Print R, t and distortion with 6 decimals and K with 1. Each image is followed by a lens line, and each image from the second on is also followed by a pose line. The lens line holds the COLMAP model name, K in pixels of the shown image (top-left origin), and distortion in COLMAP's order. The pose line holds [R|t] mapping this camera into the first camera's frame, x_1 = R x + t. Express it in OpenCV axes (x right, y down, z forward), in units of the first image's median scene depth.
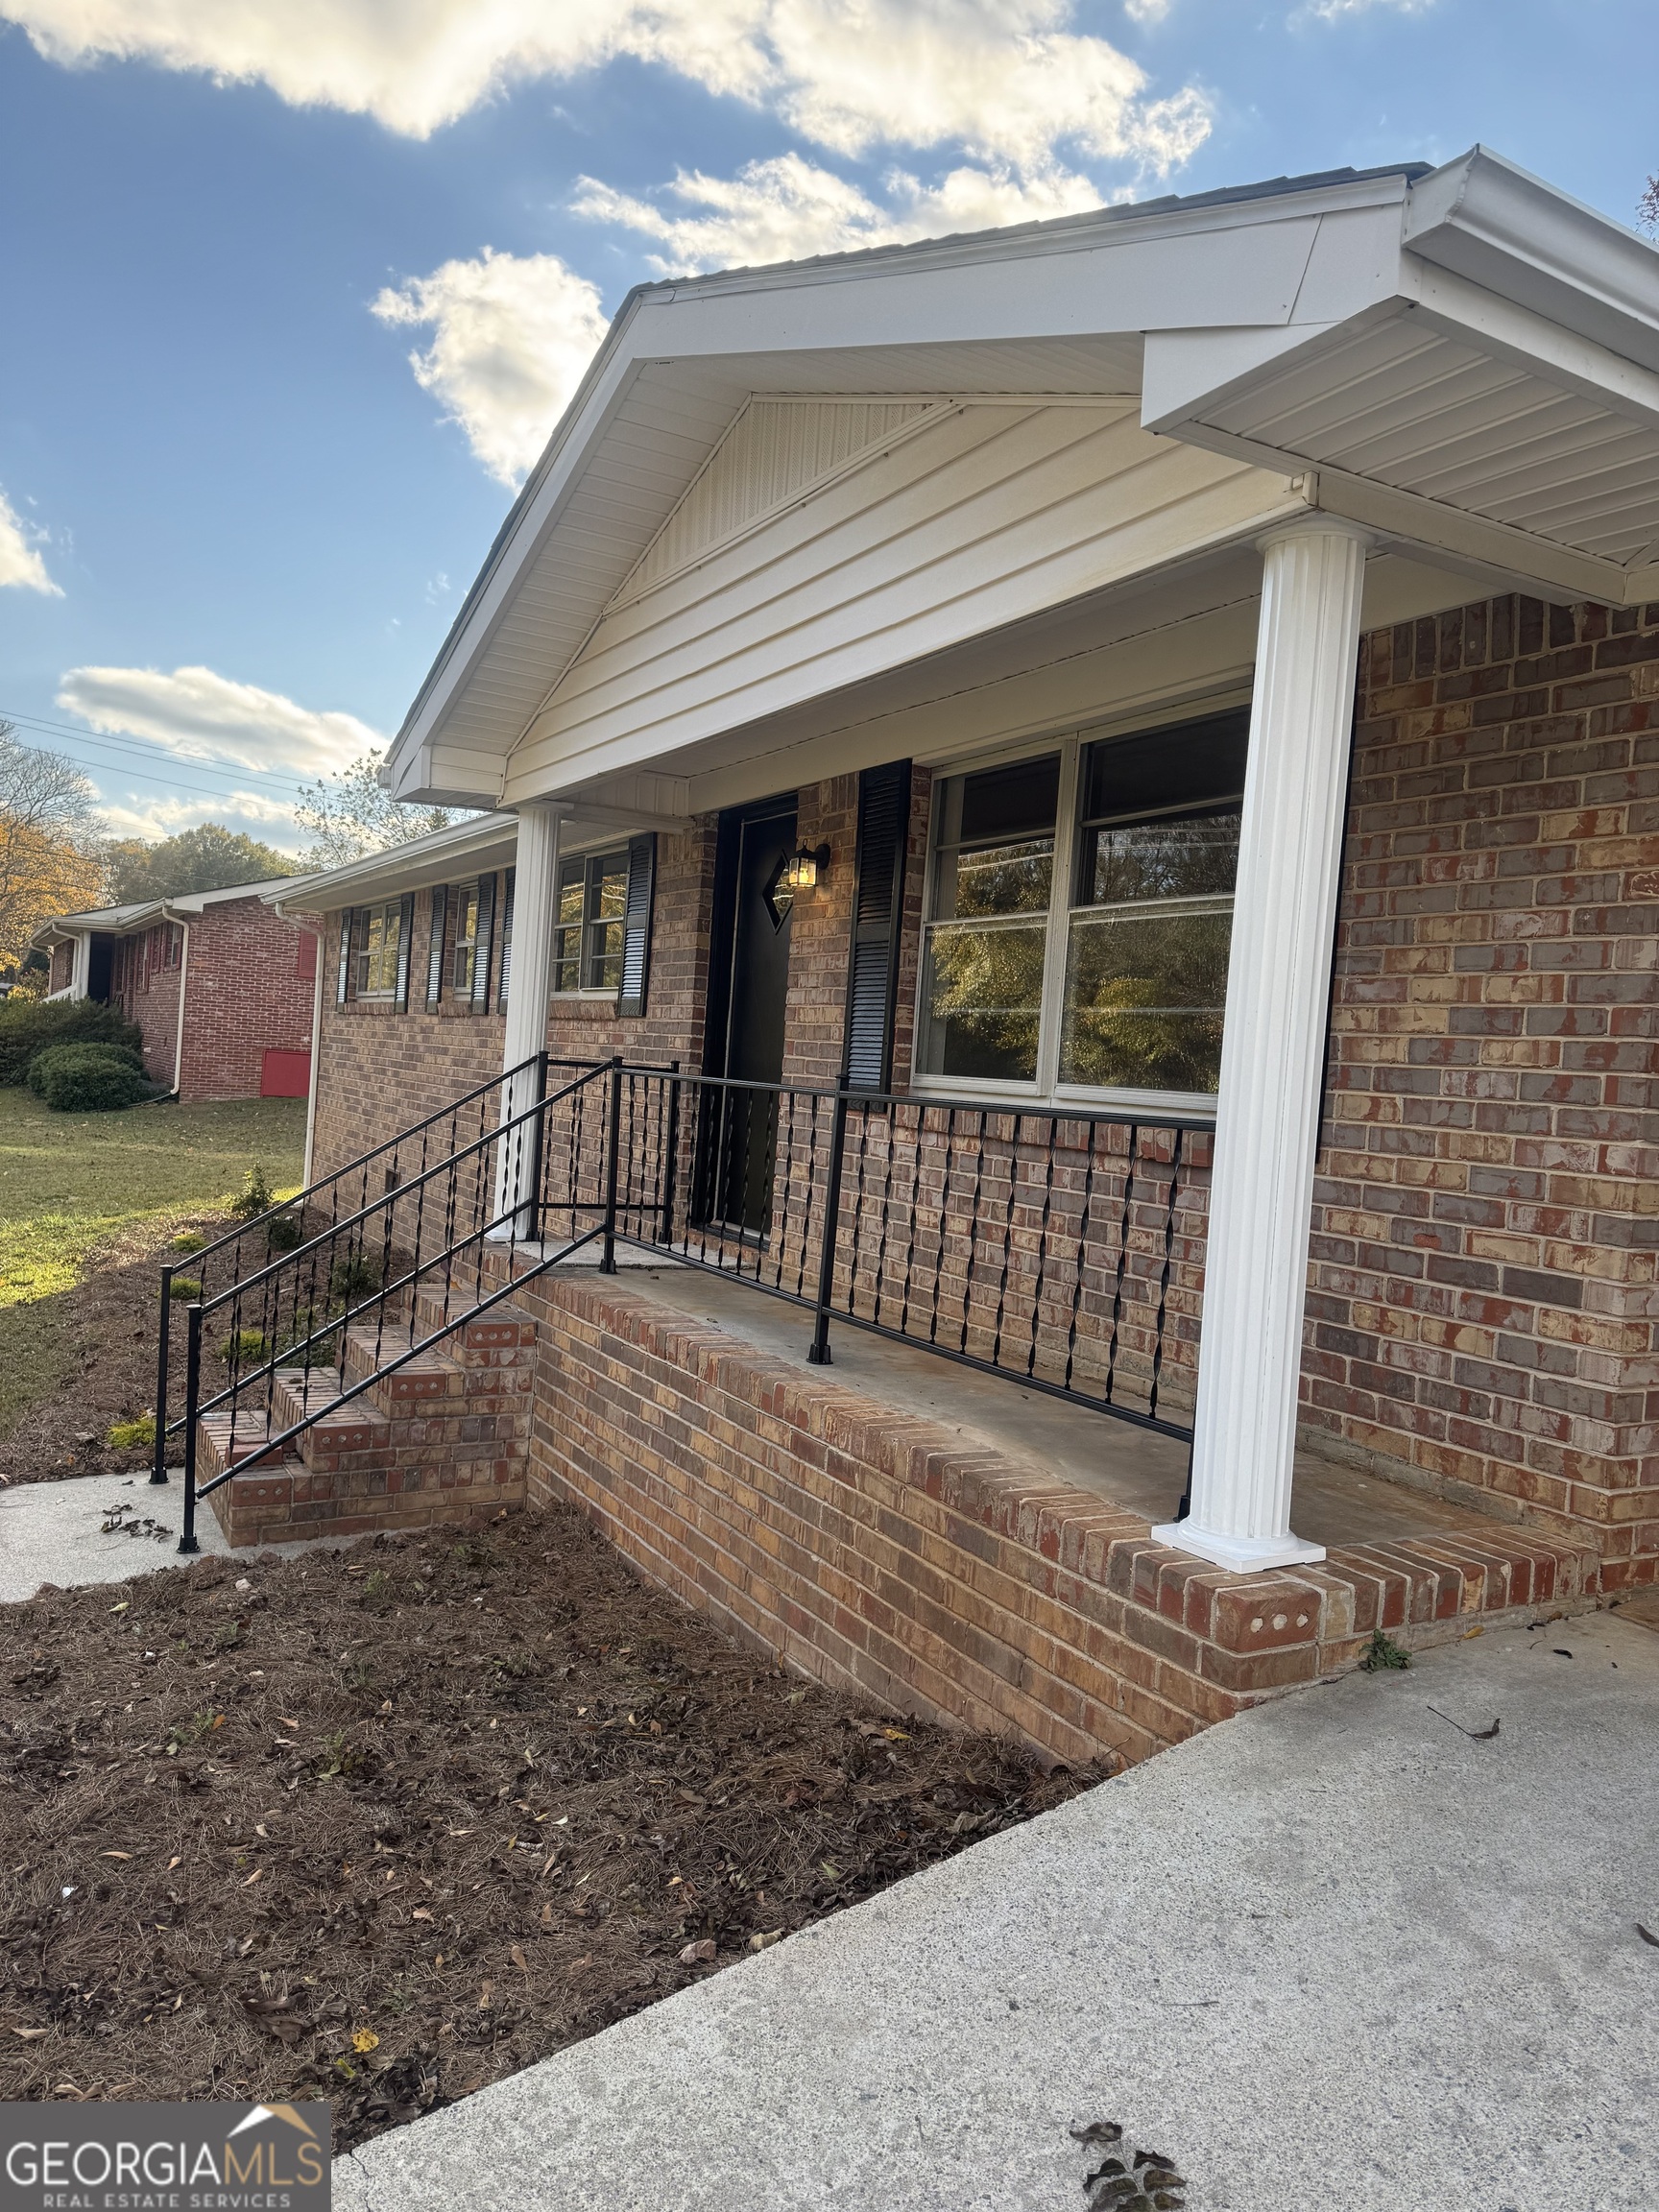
lens RADIAL K [[1537.3, 0, 822.5], [0, 1537.3, 1097.9], [0, 0, 1]] dist [0.117763, -0.198512]
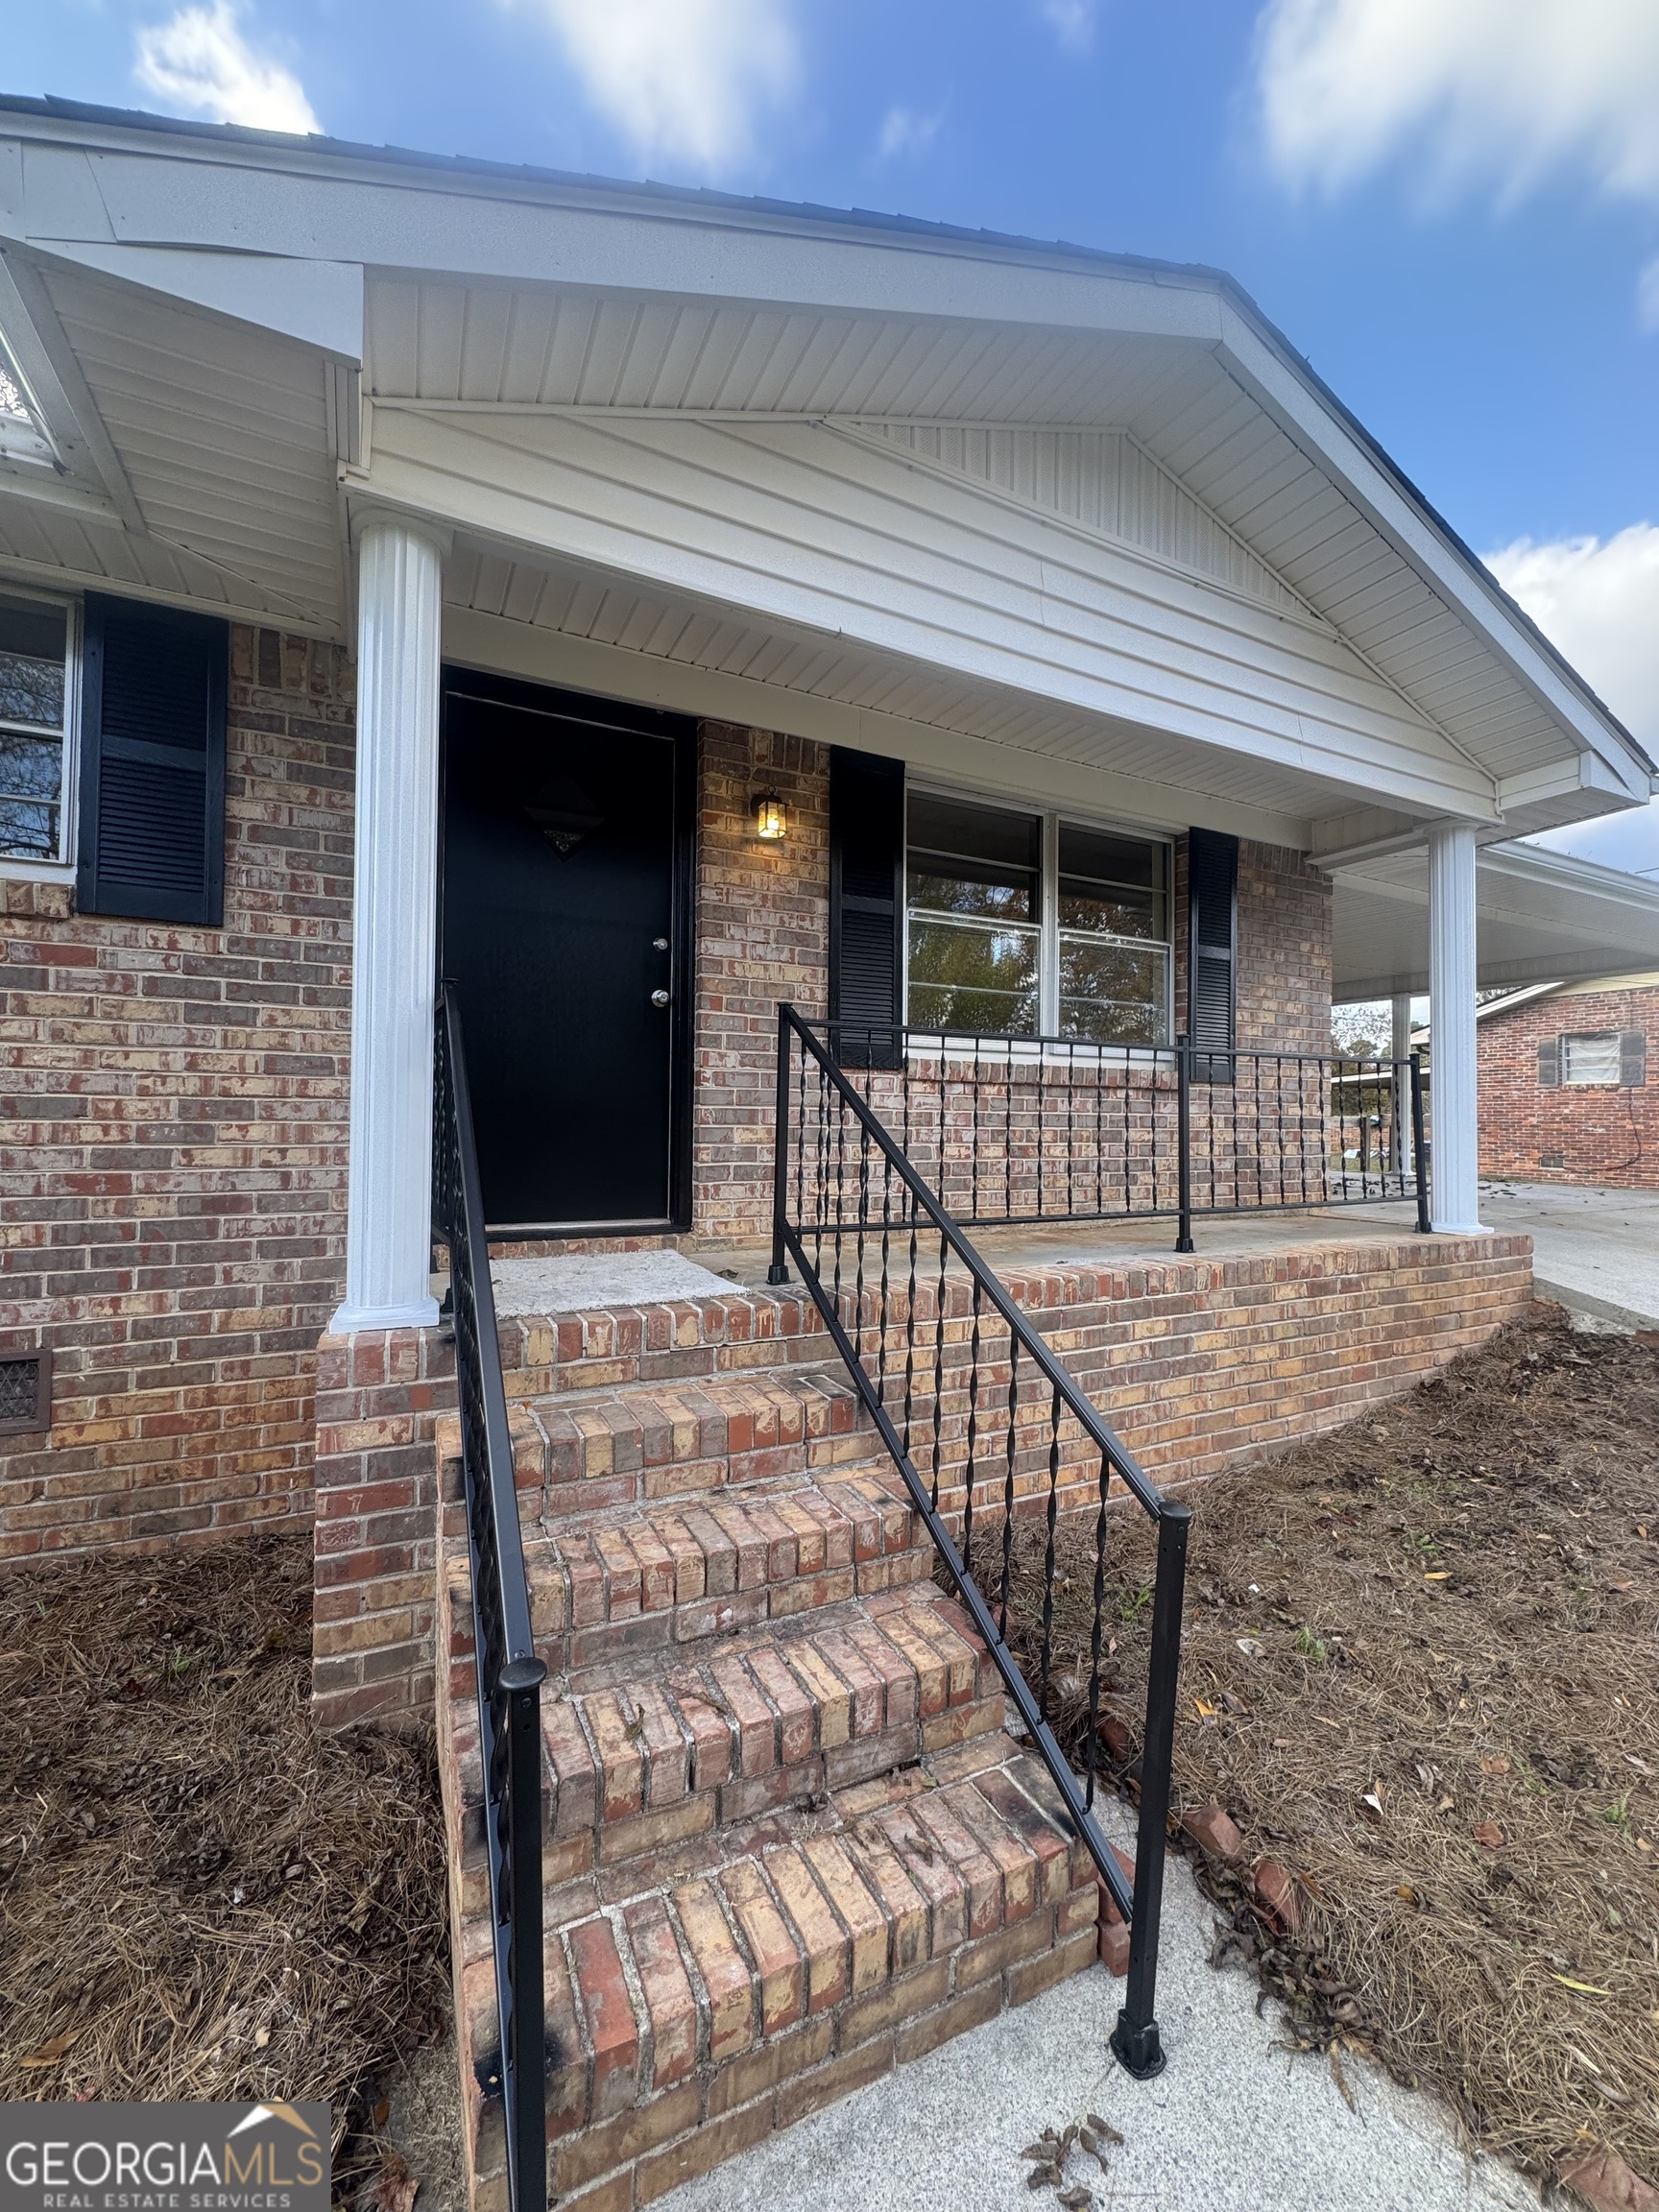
lens RADIAL K [[866.0, 0, 823.0], [0, 866.0, 1105.7], [0, 0, 1]] dist [-0.011043, 0.000068]
pose [[0.053195, -0.057918, 0.996903, -0.751945], [0.008840, 0.998305, 0.057527, 0.000221], [-0.998545, 0.005752, 0.053617, 1.265673]]
